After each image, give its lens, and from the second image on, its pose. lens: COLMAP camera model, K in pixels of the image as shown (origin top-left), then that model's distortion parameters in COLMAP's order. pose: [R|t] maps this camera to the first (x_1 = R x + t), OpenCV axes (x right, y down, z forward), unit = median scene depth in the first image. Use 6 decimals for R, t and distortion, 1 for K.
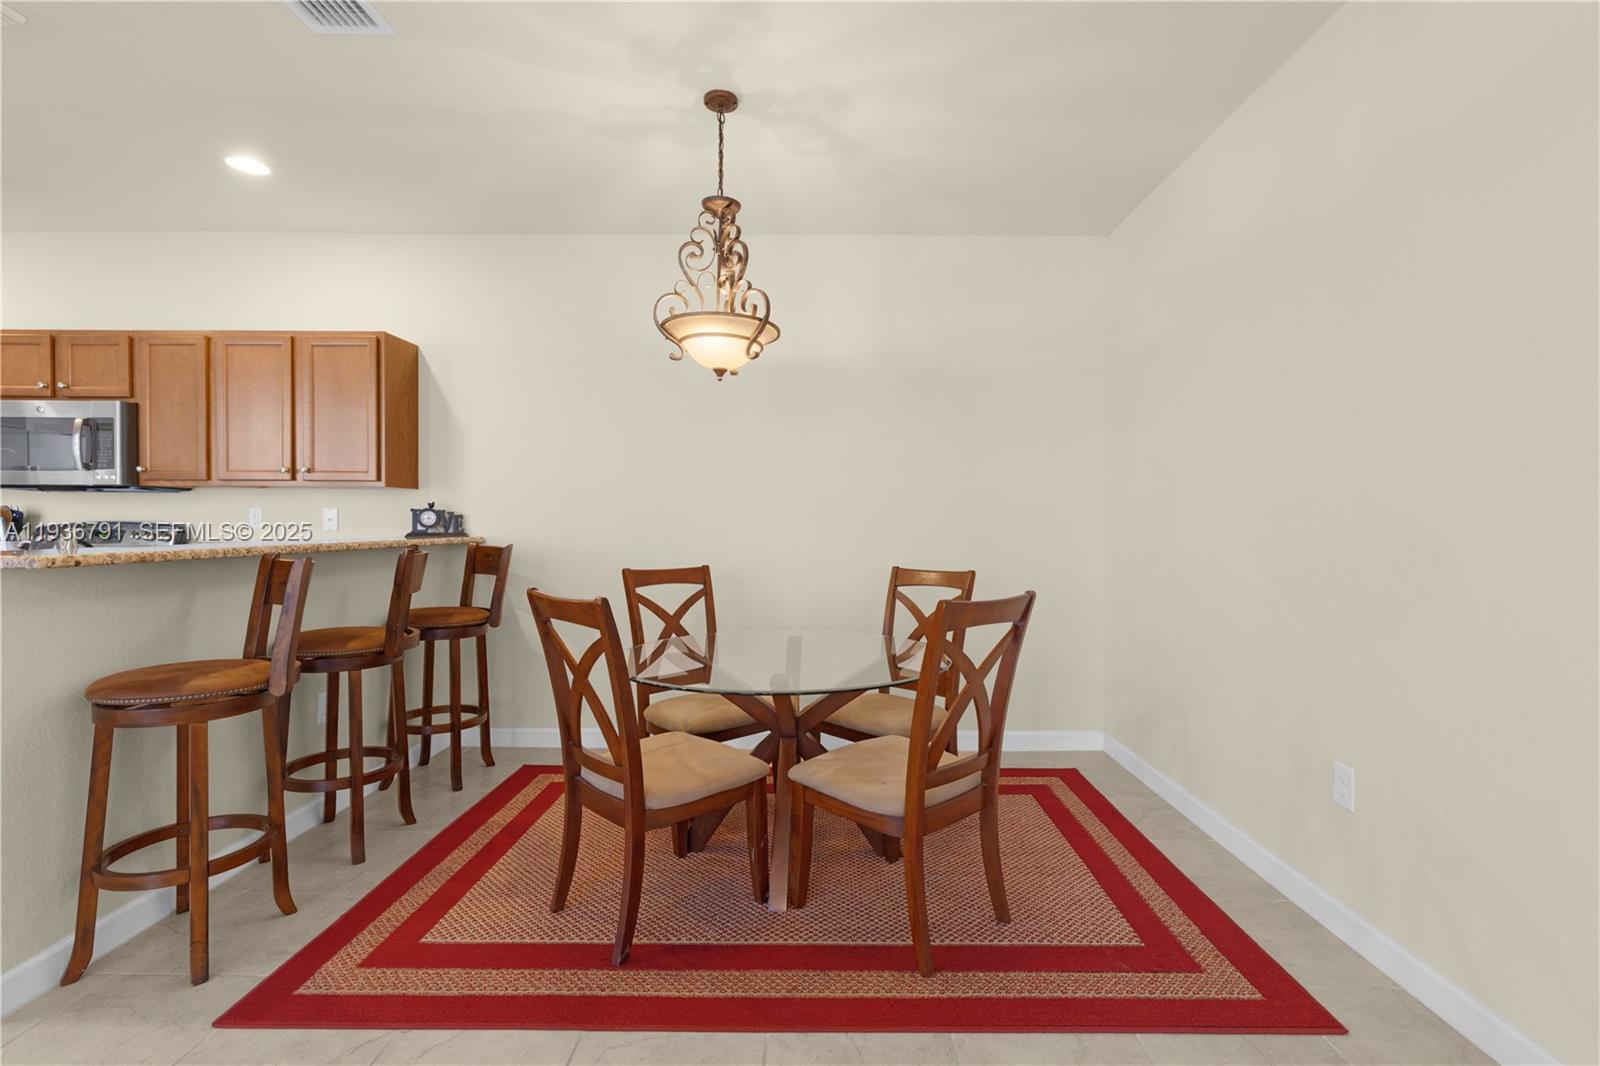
lens RADIAL K [[729.1, 0, 802.8], [0, 729.1, 531.6], [0, 0, 1]] dist [0.009413, -0.002163]
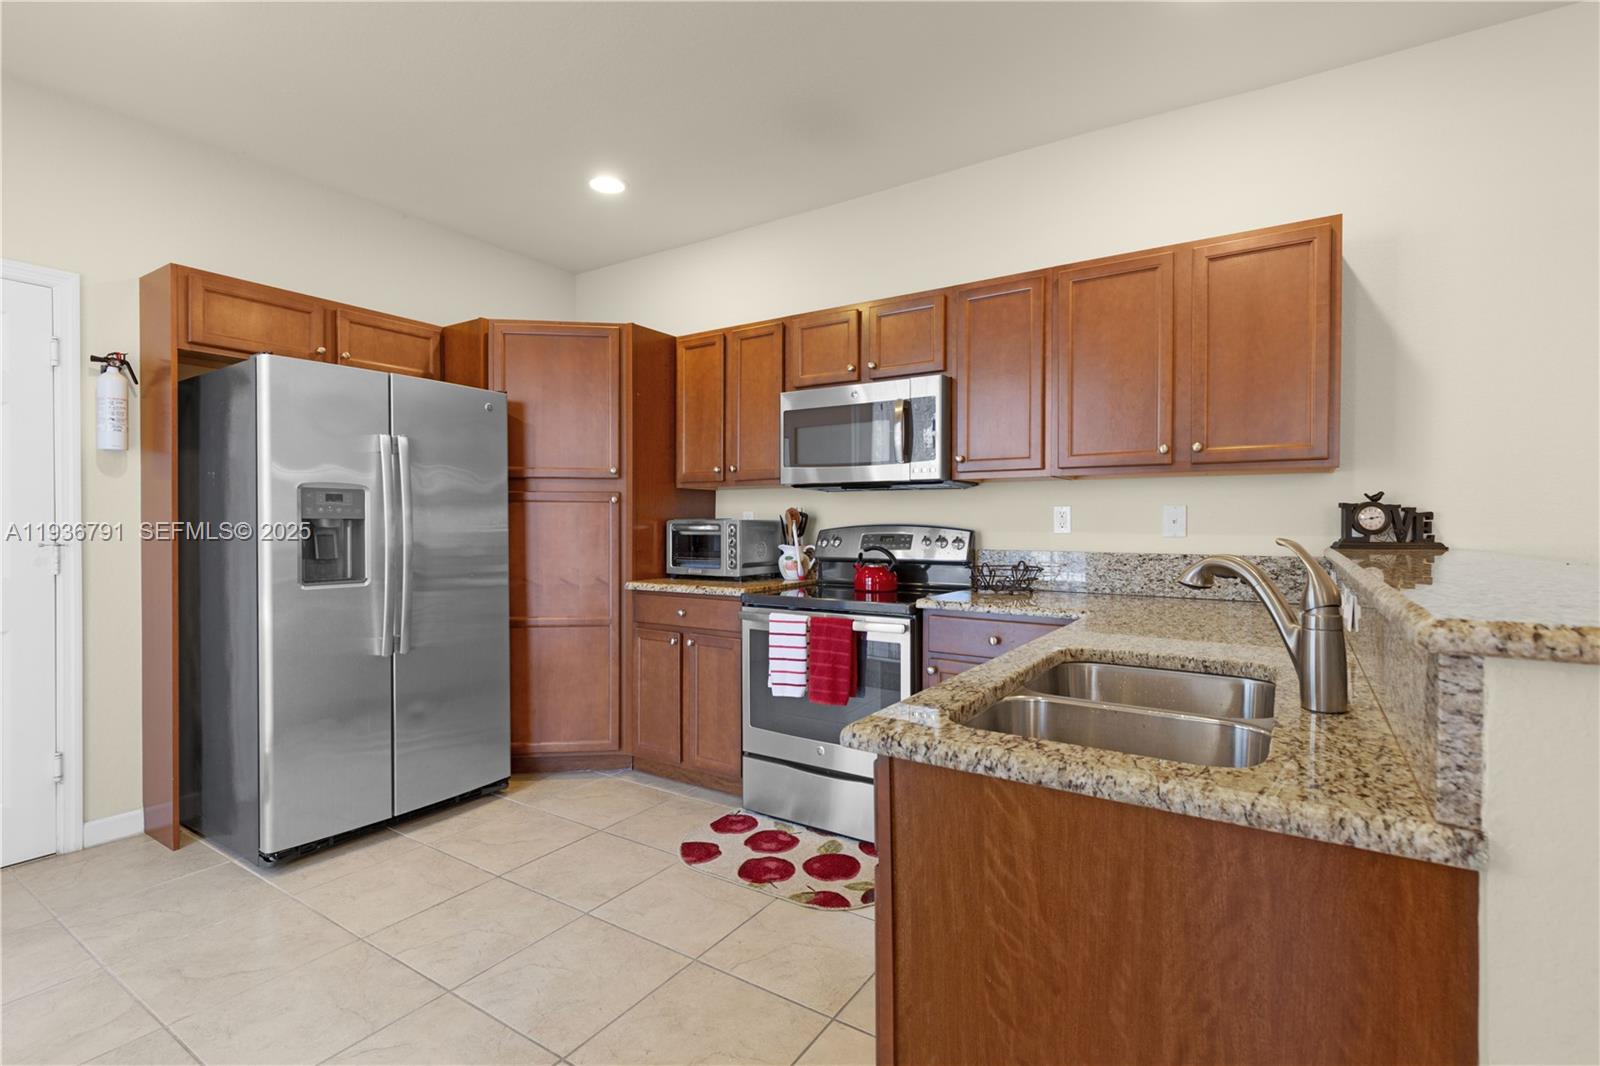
lens RADIAL K [[729.1, 0, 800.0], [0, 729.1, 531.5], [0, 0, 1]] dist [0.009413, -0.002163]
pose [[0.845376, 0.004531, -0.534152, -0.807997], [-0.004717, 0.999988, 0.001016, -0.007887], [0.534150, 0.001661, 0.845388, 0.307940]]
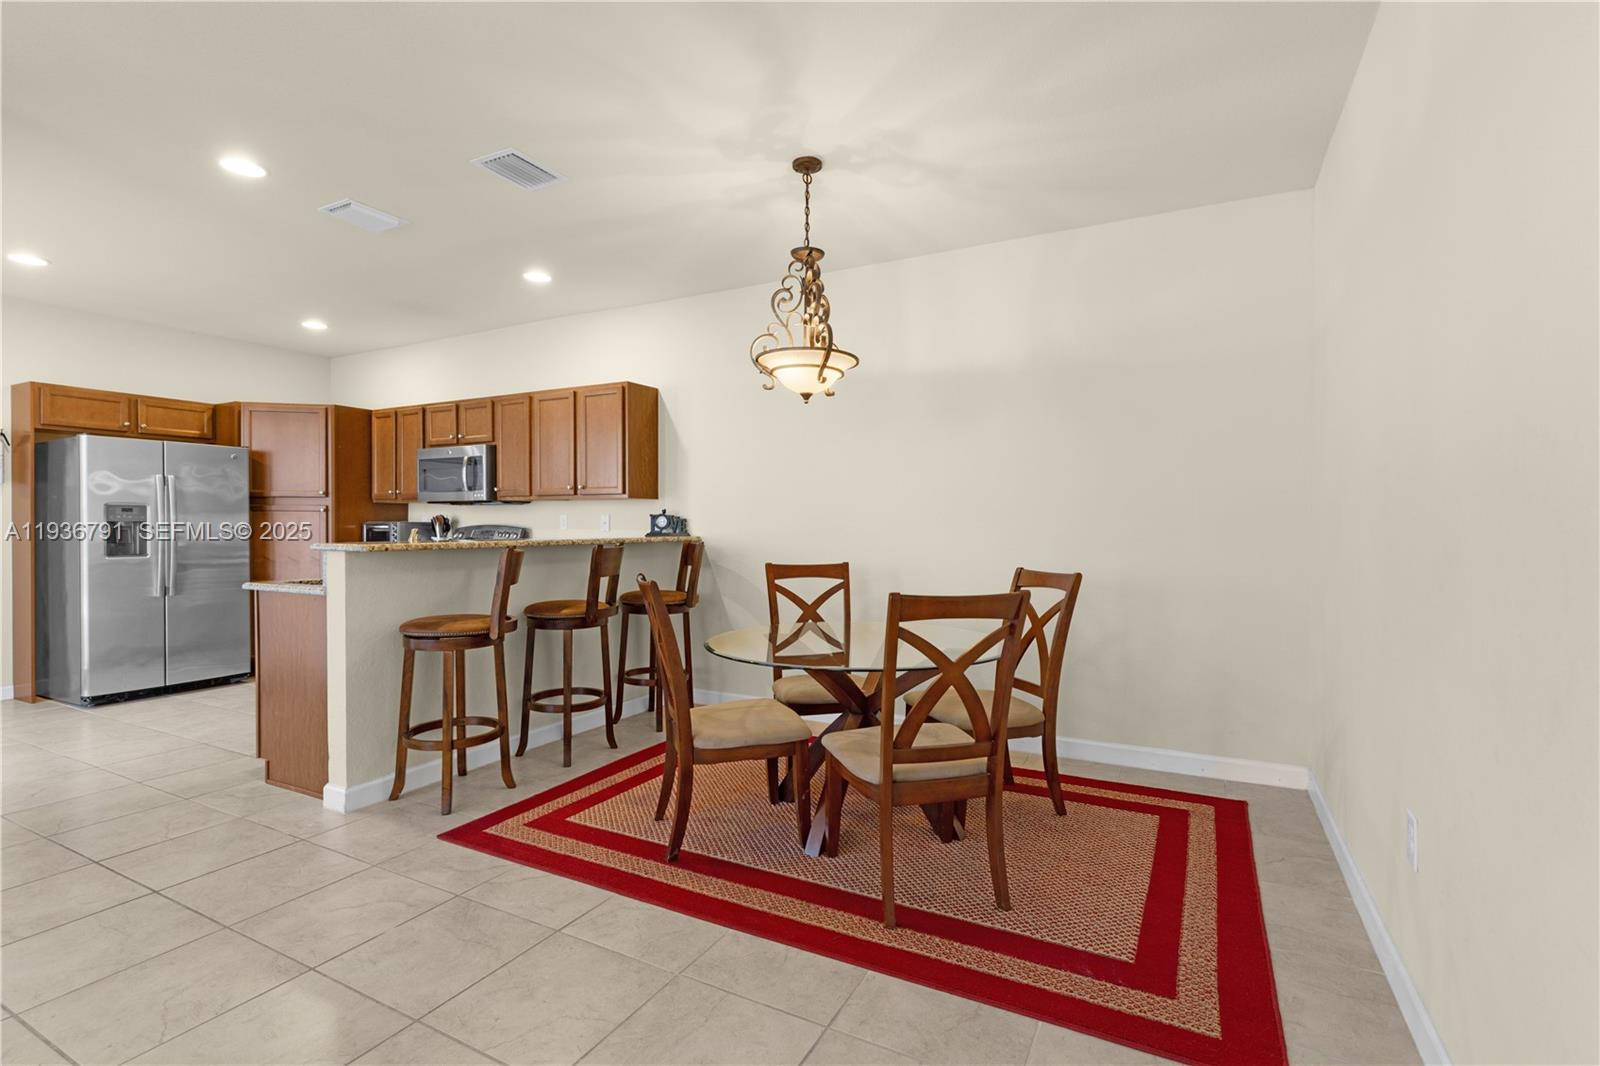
lens RADIAL K [[729.1, 0, 808.2], [0, 729.1, 532.8], [0, 0, 1]] dist [0.009413, -0.002163]
pose [[0.892812, 0.003004, -0.450419, 0.406809], [-0.003690, 0.999993, -0.000645, 0.001799], [0.450414, 0.002238, 0.892817, -0.042414]]
